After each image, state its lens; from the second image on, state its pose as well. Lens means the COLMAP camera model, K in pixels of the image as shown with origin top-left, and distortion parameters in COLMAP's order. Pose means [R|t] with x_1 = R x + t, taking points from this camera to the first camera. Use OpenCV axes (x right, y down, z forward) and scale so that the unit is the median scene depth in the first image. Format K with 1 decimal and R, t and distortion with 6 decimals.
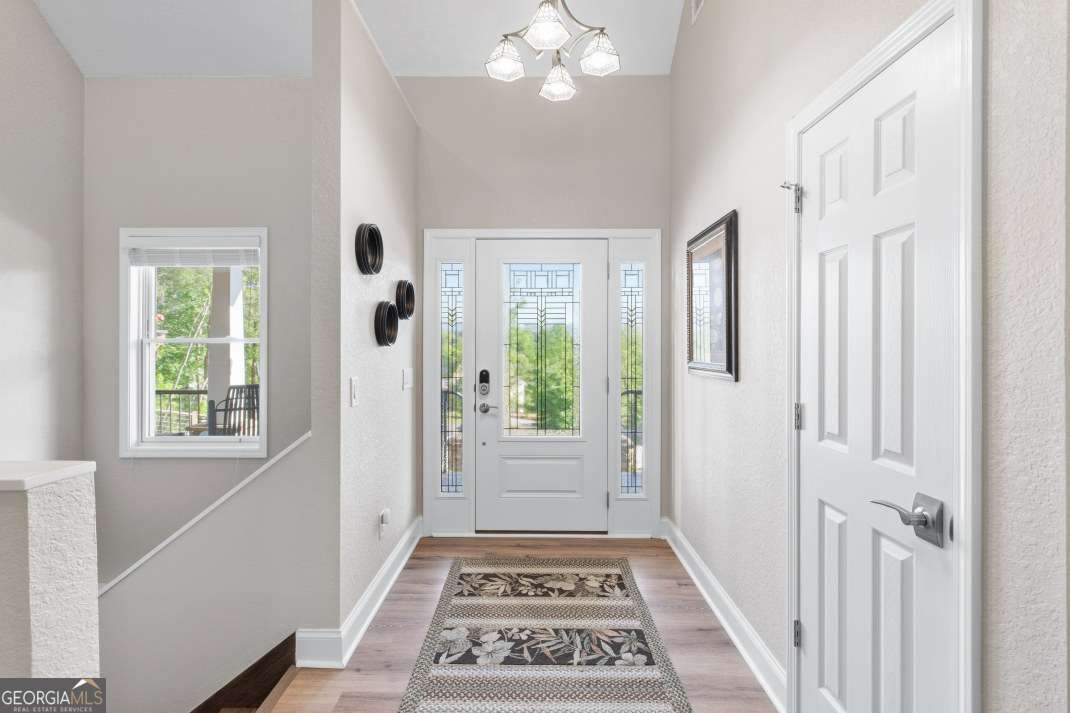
lens RADIAL K [[484.3, 0, 535.0], [0, 484.3, 356.5], [0, 0, 1]] dist [-0.000653, -0.000137]
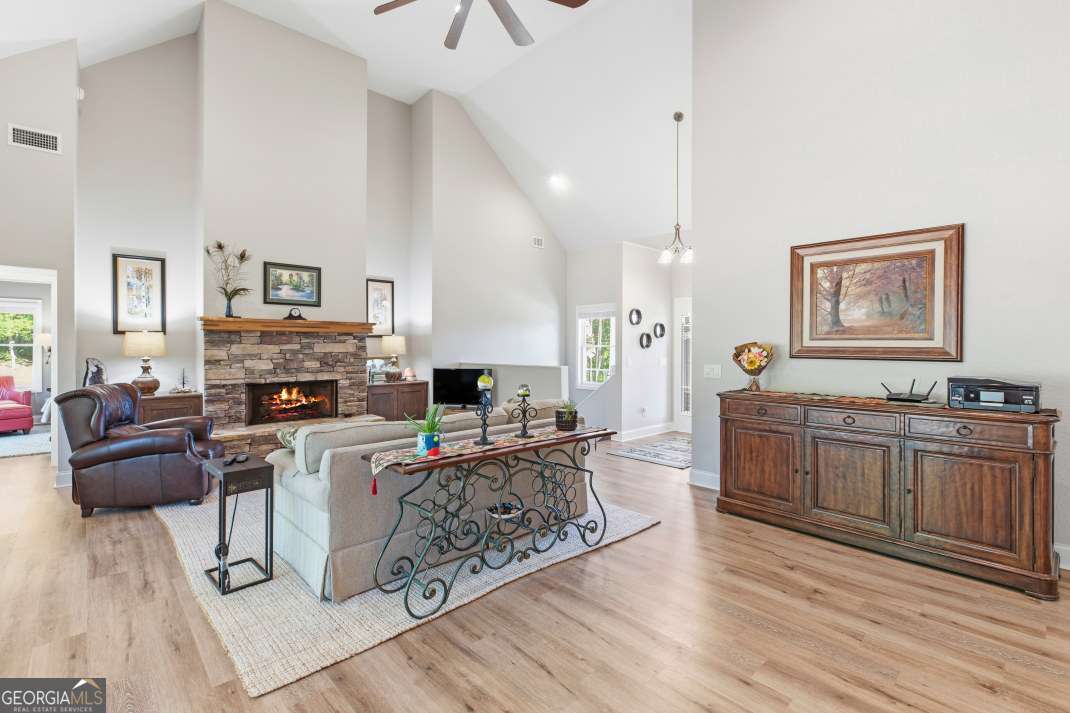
lens RADIAL K [[481.6, 0, 531.8], [0, 481.6, 351.3], [0, 0, 1]] dist [0.000169, -0.000455]
pose [[0.682691, 0.006310, -0.730680, 1.046101], [-0.014032, 0.999892, -0.004476, 0.012743], [0.730572, 0.013308, 0.682706, -1.130643]]
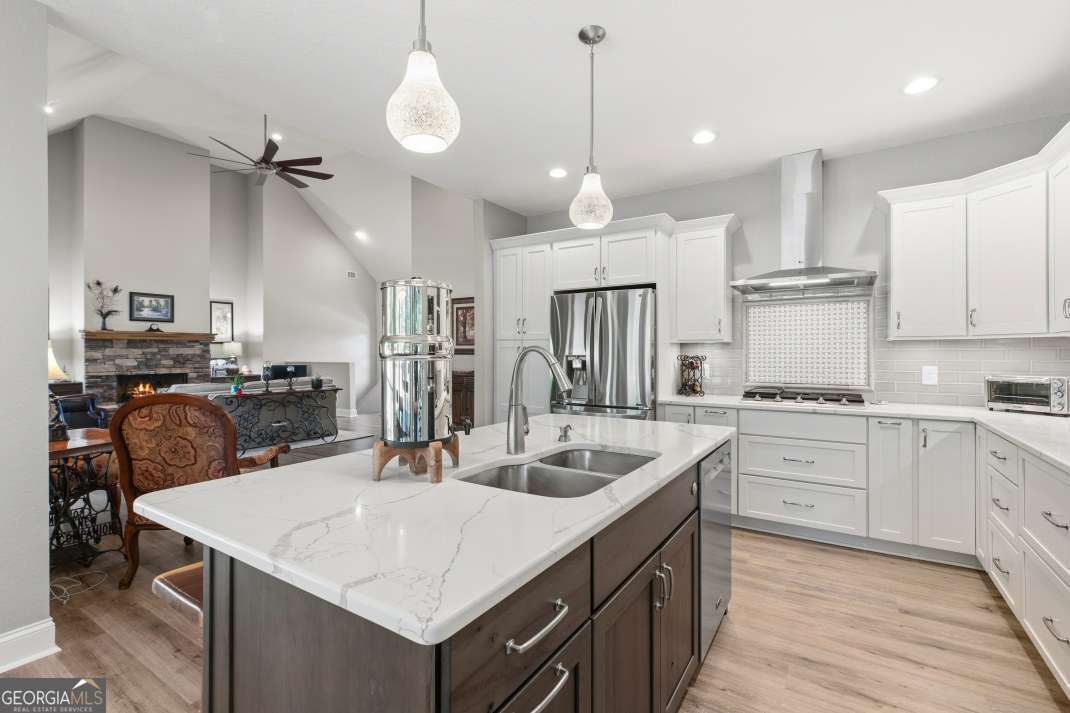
lens RADIAL K [[484.3, 0, 535.0], [0, 484.3, 356.5], [0, 0, 1]] dist [-0.000653, -0.000137]
pose [[0.843047, 0.001054, -0.537838, 2.341223], [-0.006280, 0.999949, -0.007884, 0.043871], [0.537803, 0.010024, 0.843011, -1.675109]]
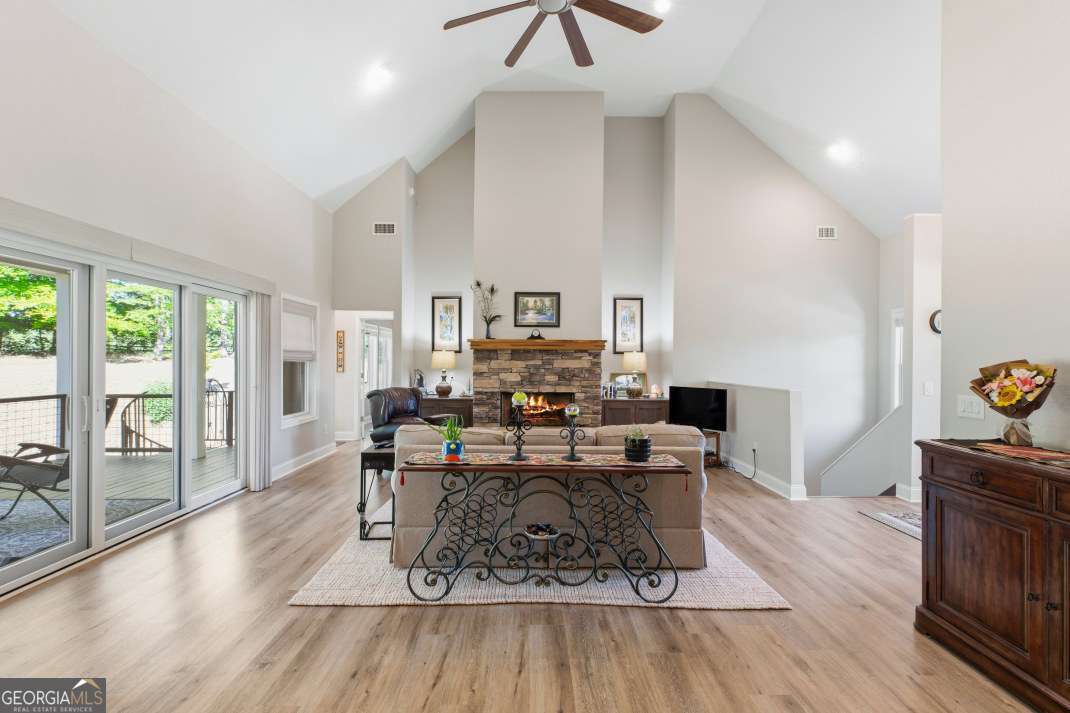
lens RADIAL K [[488.0, 0, 533.0], [0, 488.0, 359.6], [0, 0, 1]] dist [0.002704, 0.000293]
pose [[0.010831, -0.003778, -0.999934, 1.256838], [-0.025850, 0.999658, -0.004056, -0.004163], [0.999607, 0.025892, 0.010730, -0.570621]]
